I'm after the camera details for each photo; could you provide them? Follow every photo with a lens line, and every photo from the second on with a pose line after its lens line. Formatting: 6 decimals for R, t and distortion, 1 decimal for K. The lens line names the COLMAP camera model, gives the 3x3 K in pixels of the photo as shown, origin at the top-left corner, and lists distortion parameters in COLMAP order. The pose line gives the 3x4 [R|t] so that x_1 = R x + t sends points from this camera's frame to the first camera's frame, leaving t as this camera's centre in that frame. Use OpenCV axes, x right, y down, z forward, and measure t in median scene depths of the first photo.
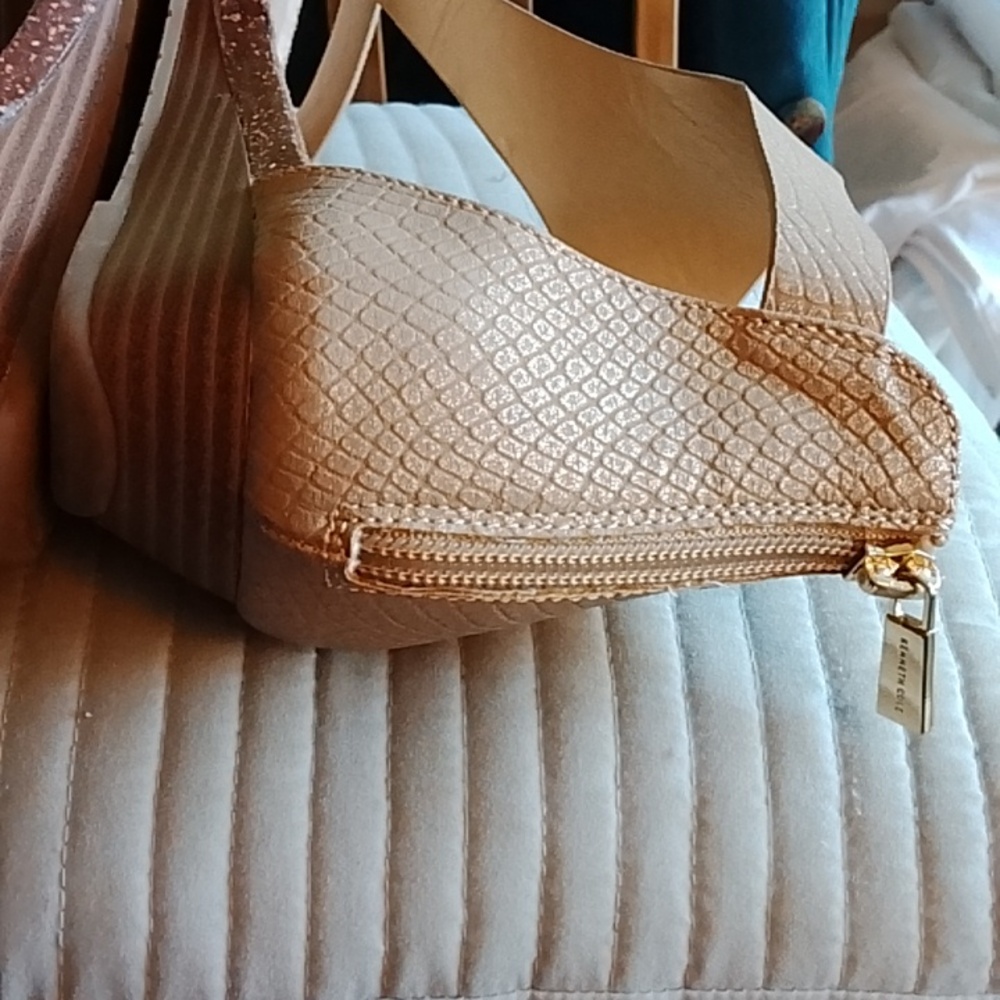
lens RADIAL K [[1629.9, 0, 500.0], [0, 1629.9, 500.0], [0, 0, 1]] dist [0.135693, -0.376033]
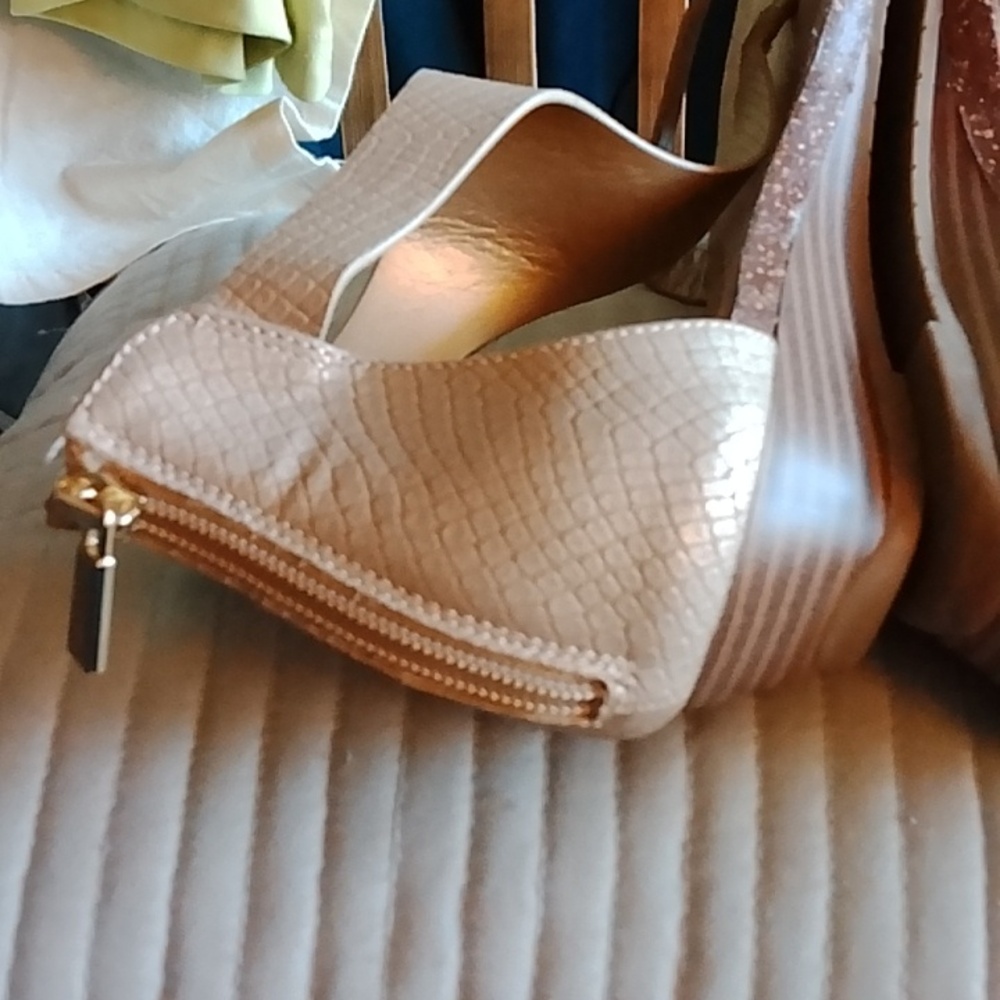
lens RADIAL K [[1629.9, 0, 500.0], [0, 1629.9, 500.0], [0, 0, 1]] dist [0.135693, -0.376033]
pose [[0.993259, 0.098404, -0.061260, -0.488398], [-0.097444, 0.995070, 0.018467, -0.072304], [0.062775, -0.012373, 0.997951, -0.057691]]
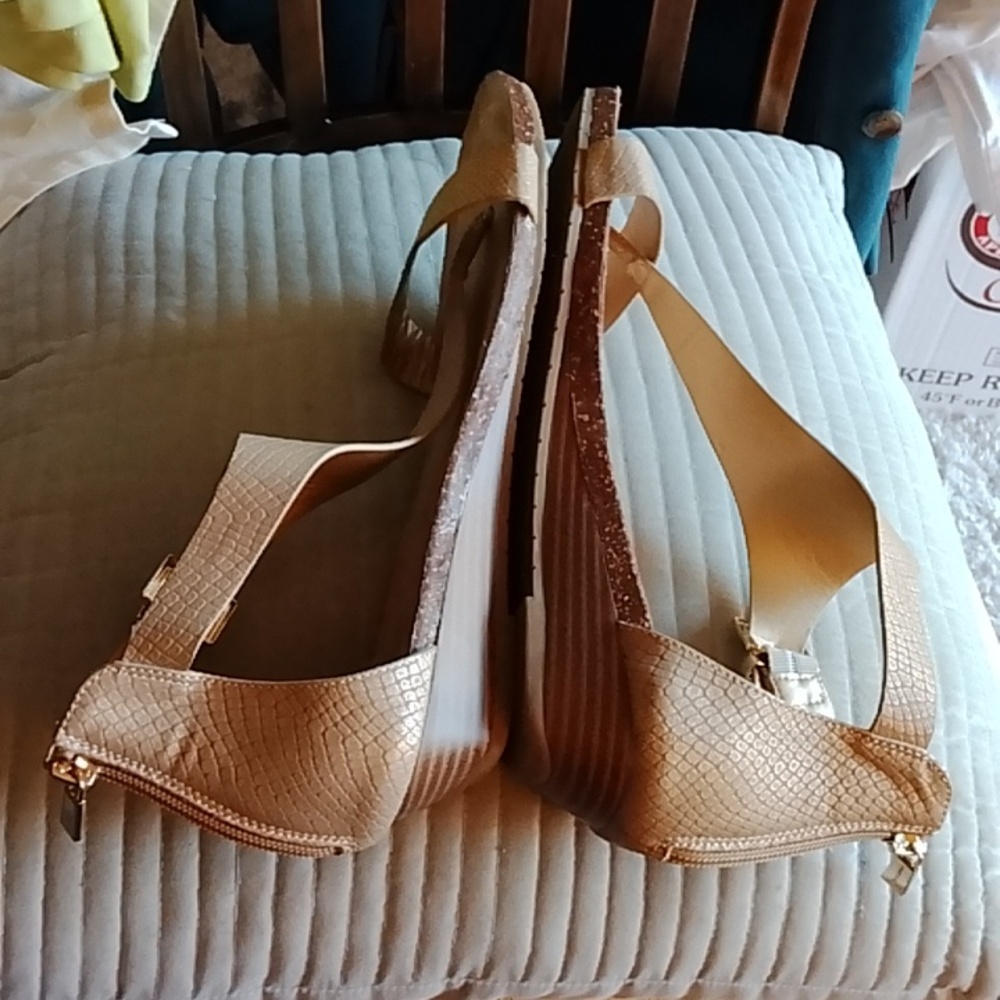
lens RADIAL K [[1620.0, 0, 500.0], [0, 1620.0, 500.0], [0, 0, 1]] dist [0.140606, -0.267558]
pose [[0.991657, 0.096336, 0.085649, -0.493805], [-0.123240, 0.903349, 0.410819, -1.148299], [-0.037794, -0.417946, 0.907685, -0.690184]]
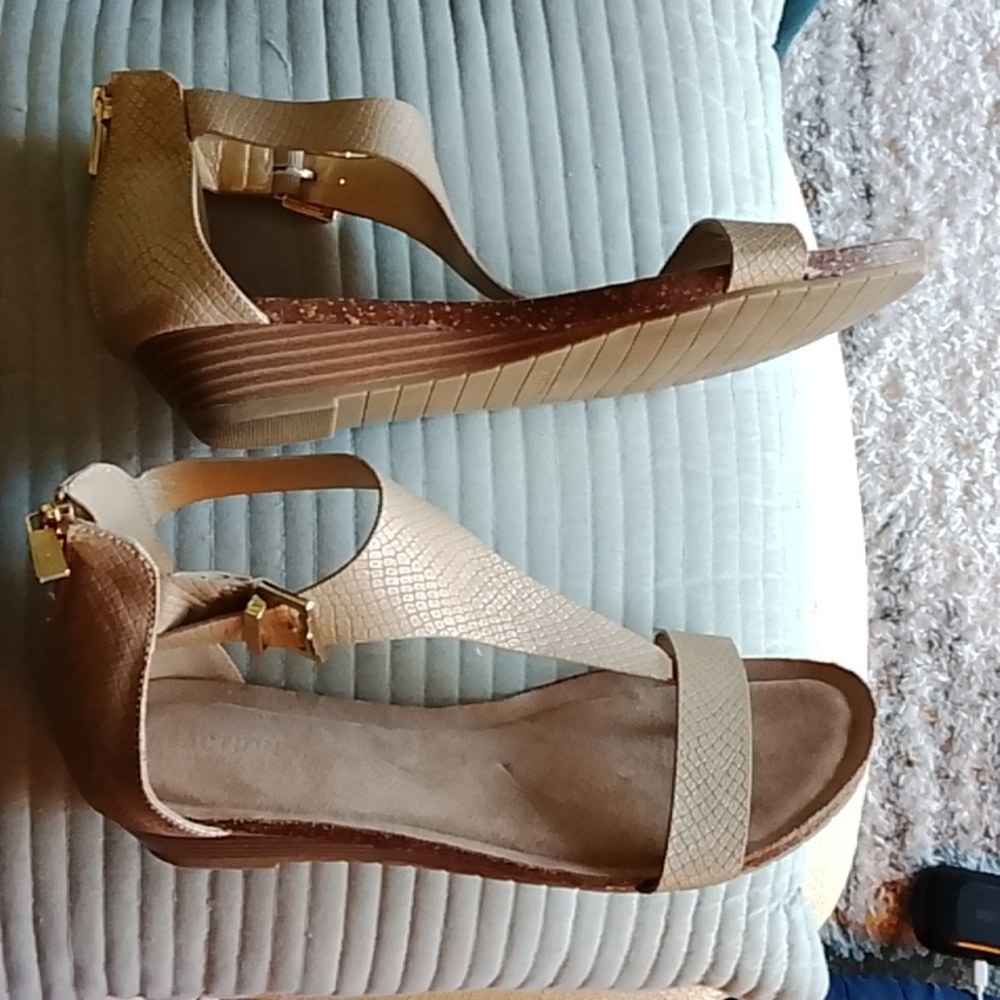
lens RADIAL K [[1620.0, 0, 500.0], [0, 1620.0, 500.0], [0, 0, 1]] dist [0.140606, -0.267558]
pose [[0.988430, 0.089988, 0.122101, -0.337954], [-0.151482, 0.544587, 0.824911, -2.215179], [0.007737, -0.833863, 0.551918, 0.254338]]
